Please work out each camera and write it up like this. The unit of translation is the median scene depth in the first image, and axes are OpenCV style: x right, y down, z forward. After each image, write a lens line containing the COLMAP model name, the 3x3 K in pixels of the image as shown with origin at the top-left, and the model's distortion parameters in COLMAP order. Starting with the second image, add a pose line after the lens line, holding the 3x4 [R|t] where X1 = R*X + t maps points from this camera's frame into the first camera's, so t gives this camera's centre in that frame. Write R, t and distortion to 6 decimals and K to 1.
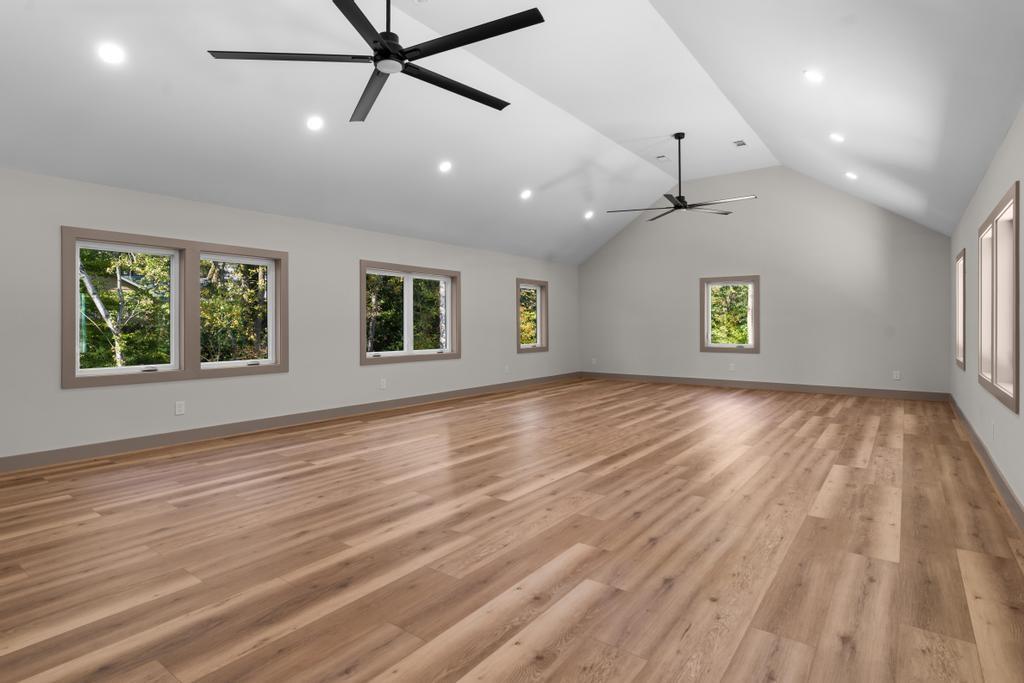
lens RADIAL K [[516.4, 0, 512.9], [0, 516.4, 324.3], [0, 0, 1]] dist [-0.009006, 0.000451]
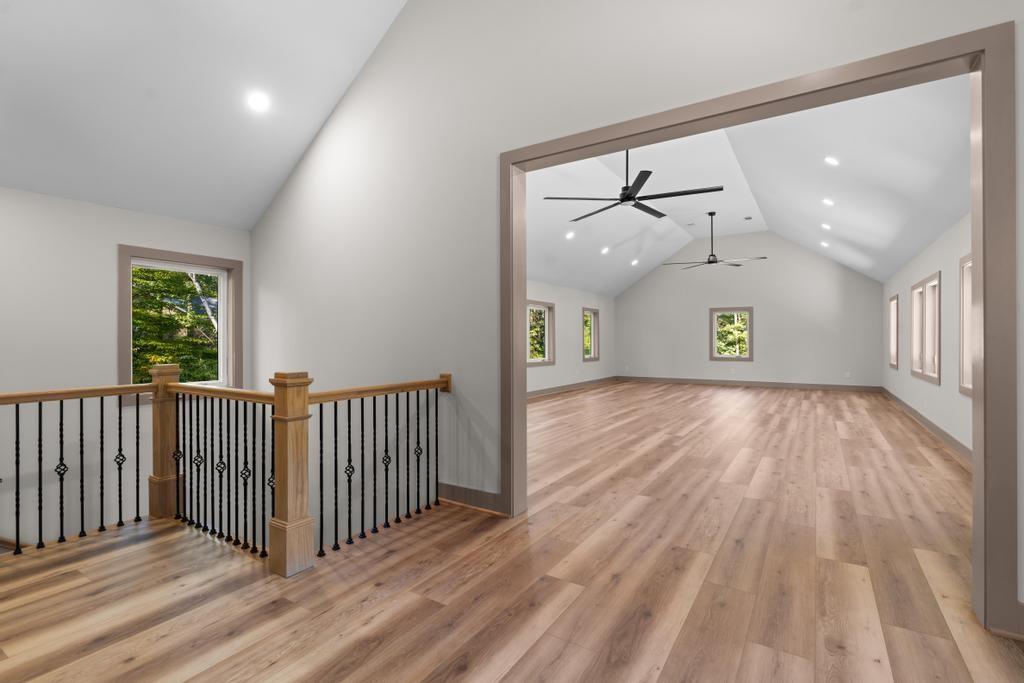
lens RADIAL K [[477.4, 0, 508.6], [0, 477.4, 335.9], [0, 0, 1]] dist [0.001028, -0.000177]
pose [[0.996561, 0.000310, 0.082858, -0.339980], [0.000644, 0.999934, -0.011481, 0.001564], [-0.082856, 0.011495, 0.996495, -0.290403]]
